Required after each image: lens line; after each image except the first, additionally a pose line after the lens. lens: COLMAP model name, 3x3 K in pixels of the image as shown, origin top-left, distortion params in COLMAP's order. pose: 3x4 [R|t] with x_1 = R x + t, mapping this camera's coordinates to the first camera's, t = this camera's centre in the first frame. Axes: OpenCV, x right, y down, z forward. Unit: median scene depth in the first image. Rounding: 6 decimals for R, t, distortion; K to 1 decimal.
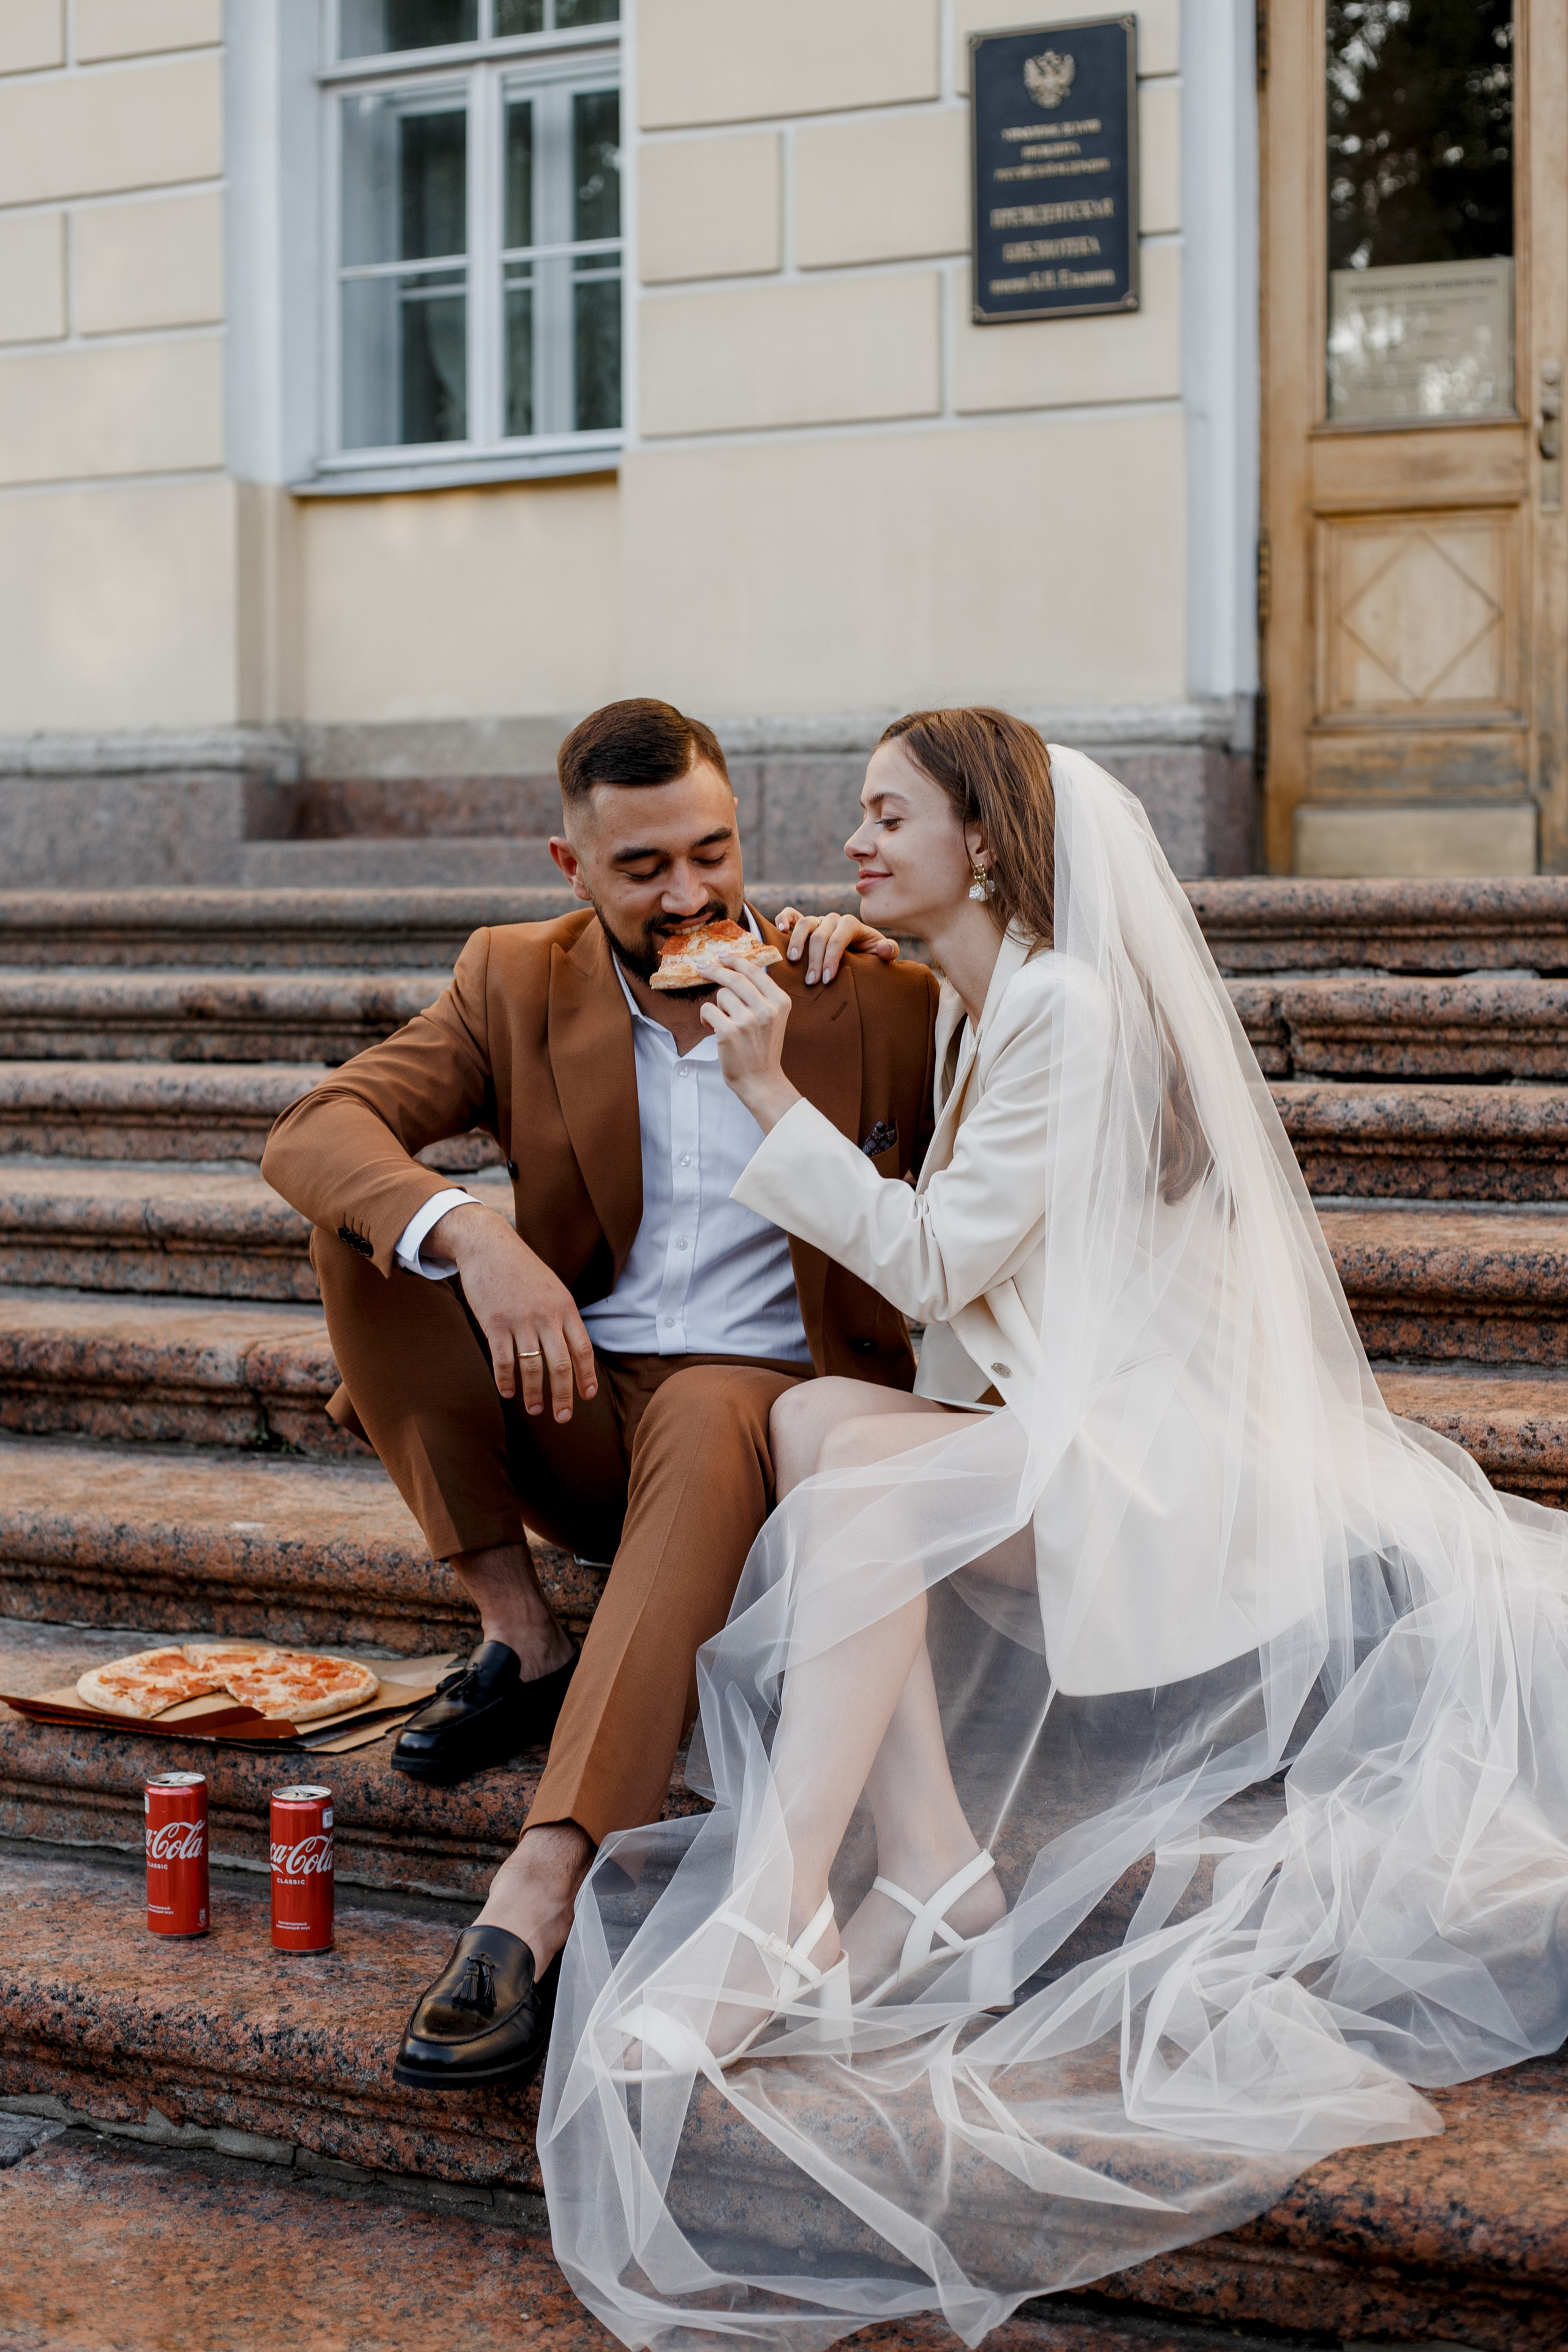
lens RADIAL K [[3598.1, 0, 785.7], [0, 3598.1, 1144.7], [0, 0, 1]] dist [-0.087118, -0.134796]
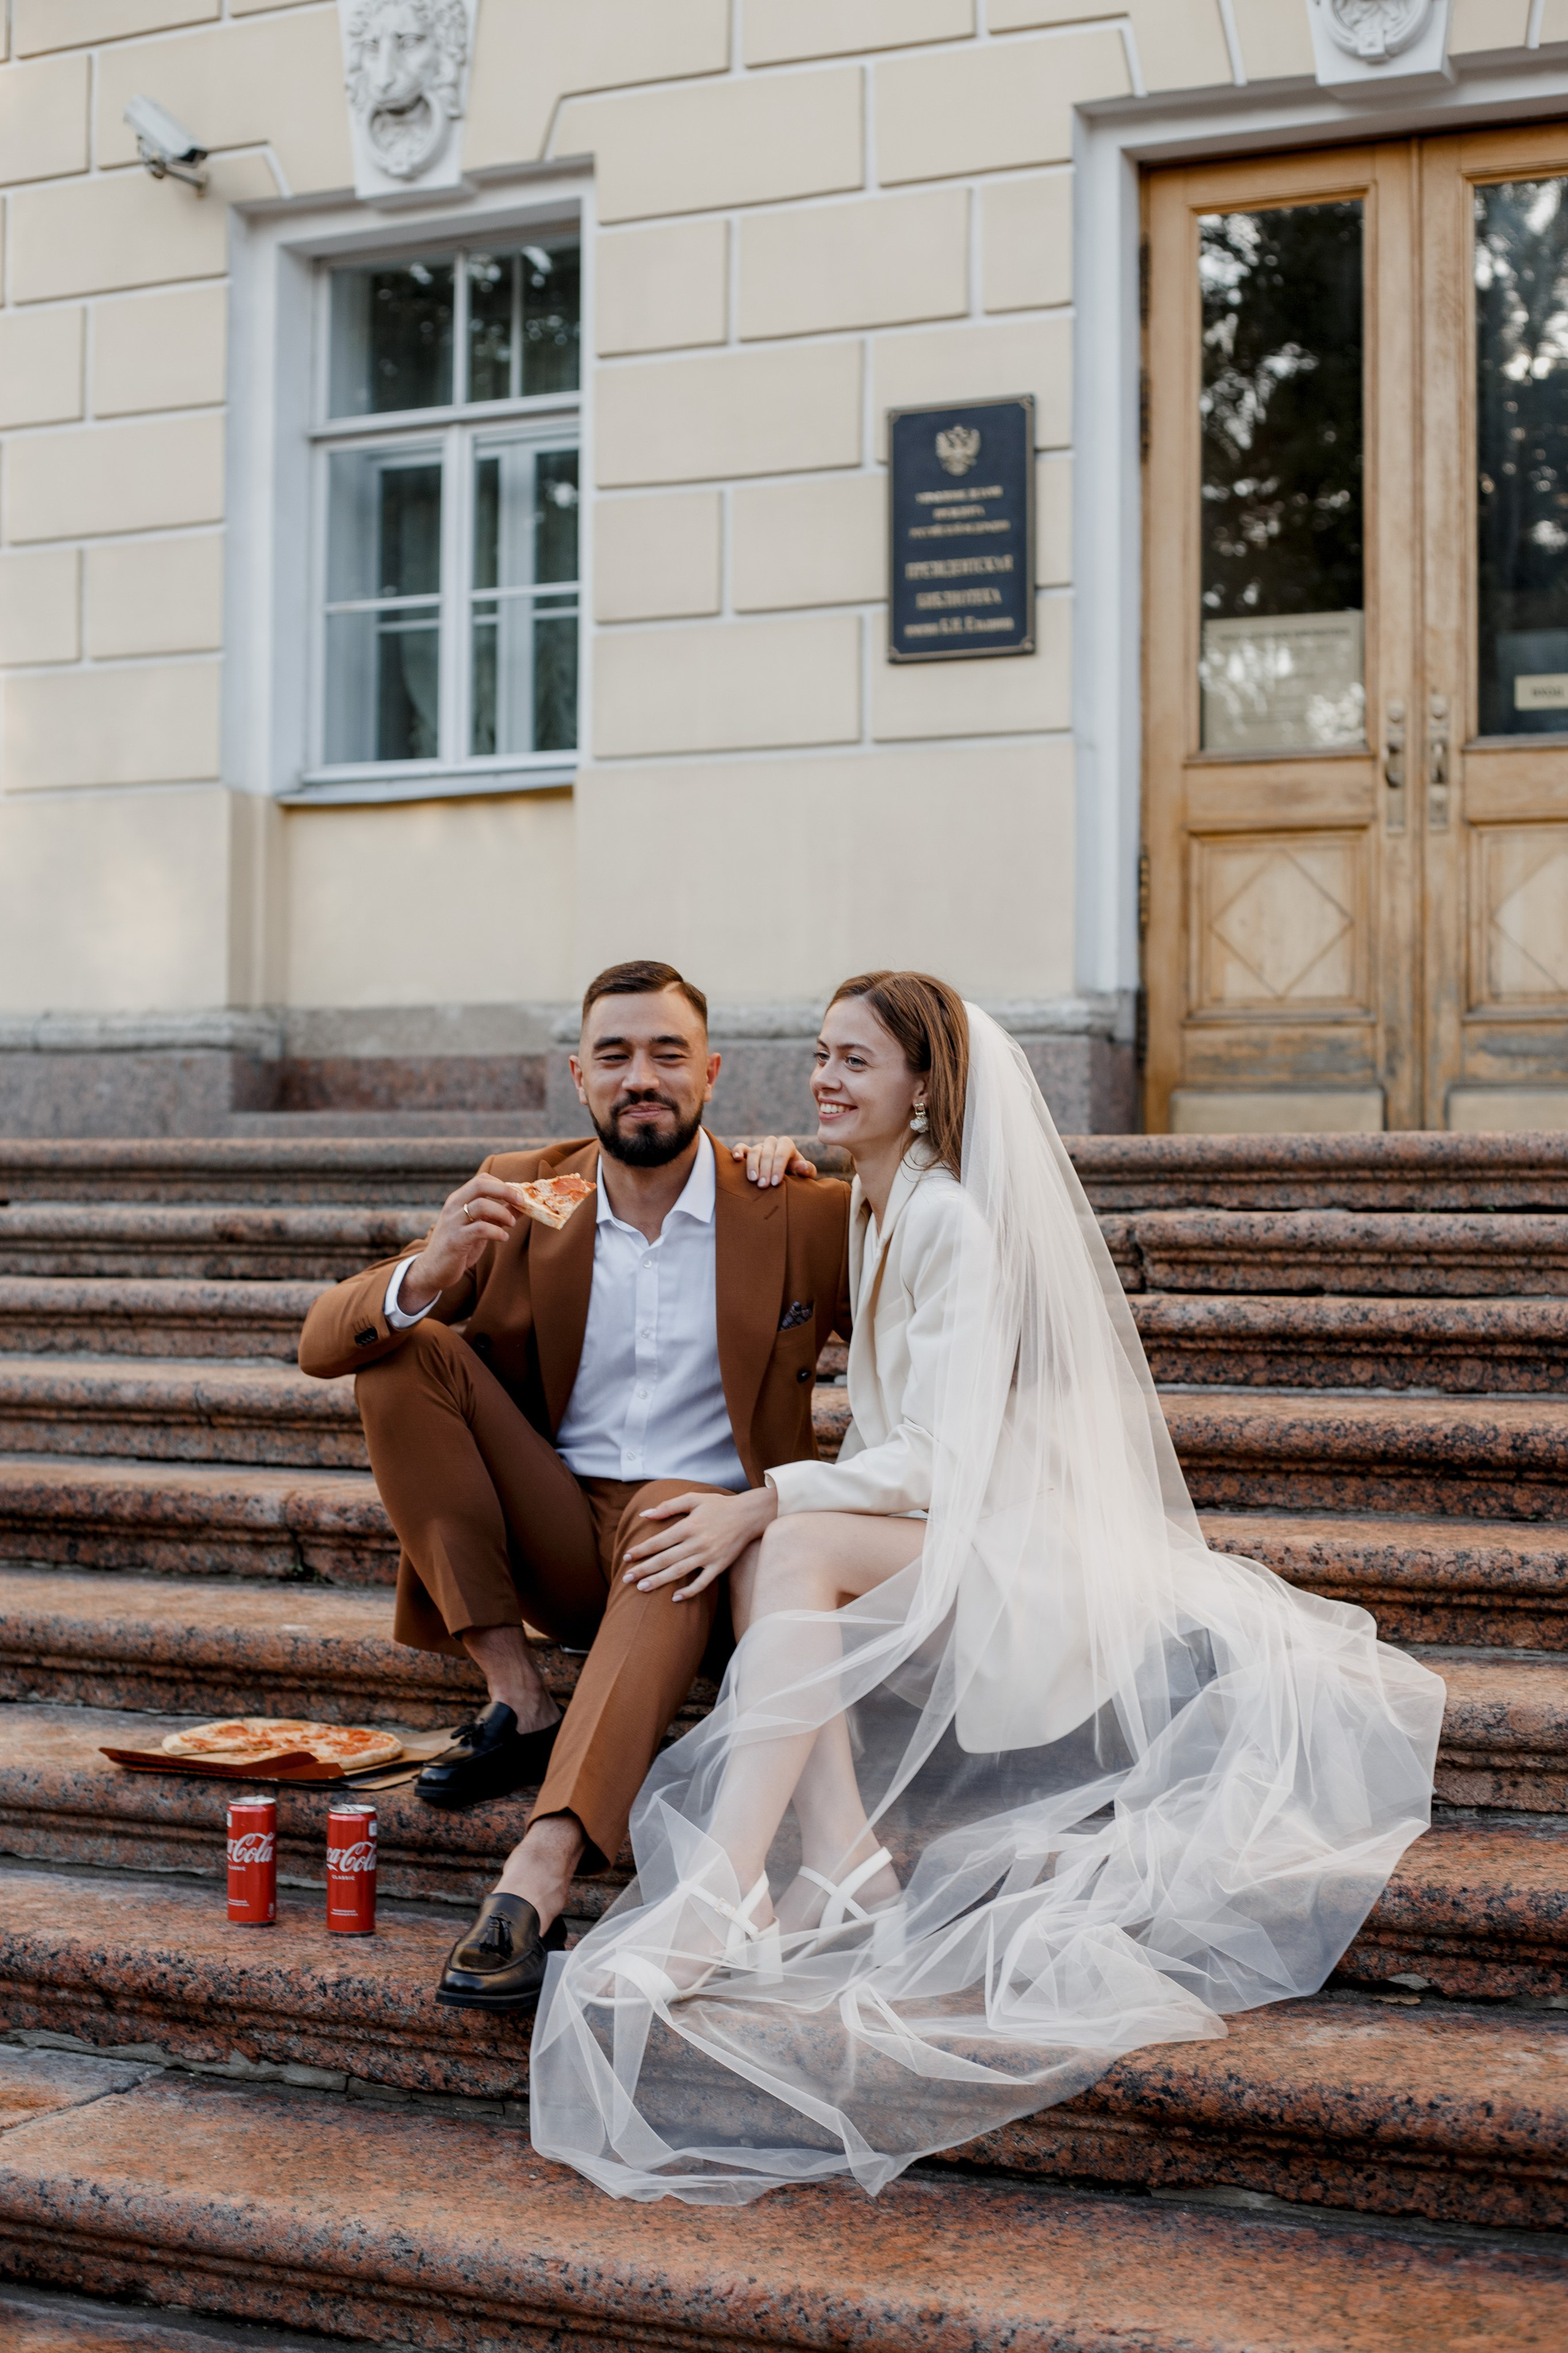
lens RADIAL K [[3471.9, 0, 778.4], [0, 3471.9, 1184.2], [0, 0, 1]] dist [-0.091086, -0.088972]
pose [[0.999714, 0.011803, 0.020791, -0.008308], [-0.010281, 0.997363, -0.071840, 0.033493], [-0.021584, 0.071606, 0.997199, -0.187063]]
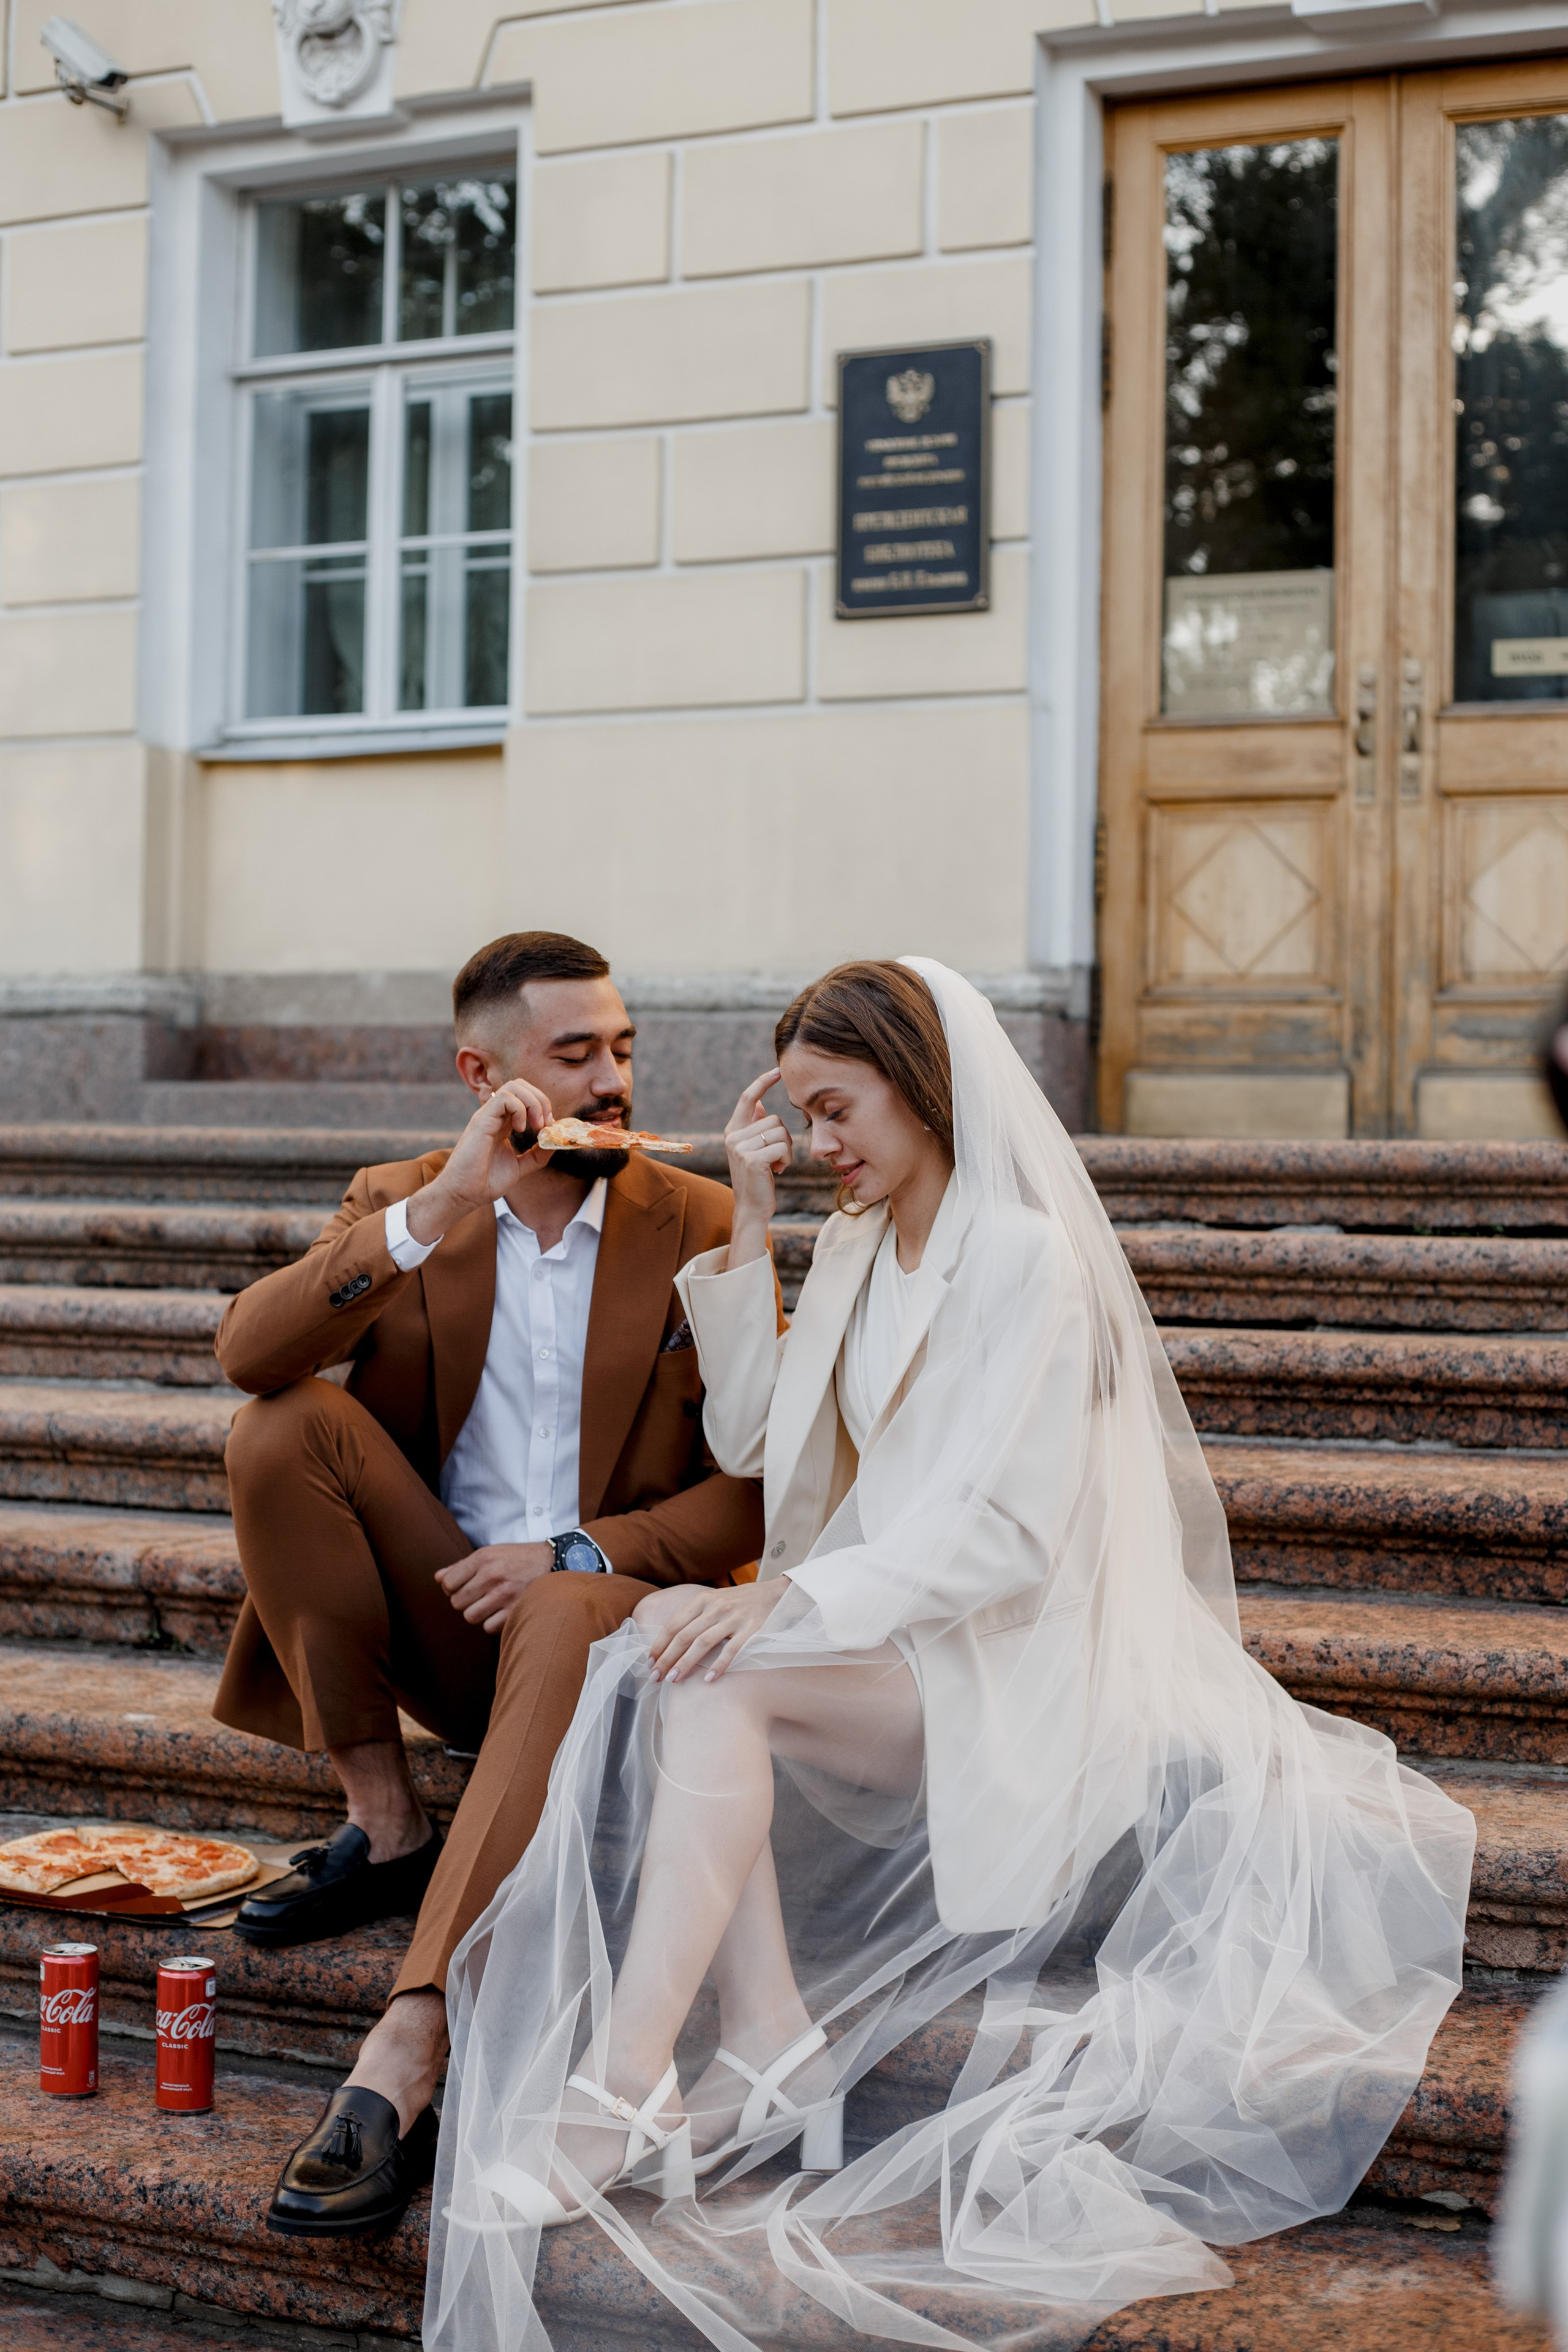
lens RADIAL K [[3400.2, 0, 778.1], [0, 3400.2, 1185.0], [0, 0, 1]] dist [-0.090872, -0.109409]
pose [[0.999068, 0.020853, 0.037780, -0.000366], [-0.018661, 0.998172, -0.057486, 0.001408], [-0.038910, 0.056728, 0.997631, -0.025157]]
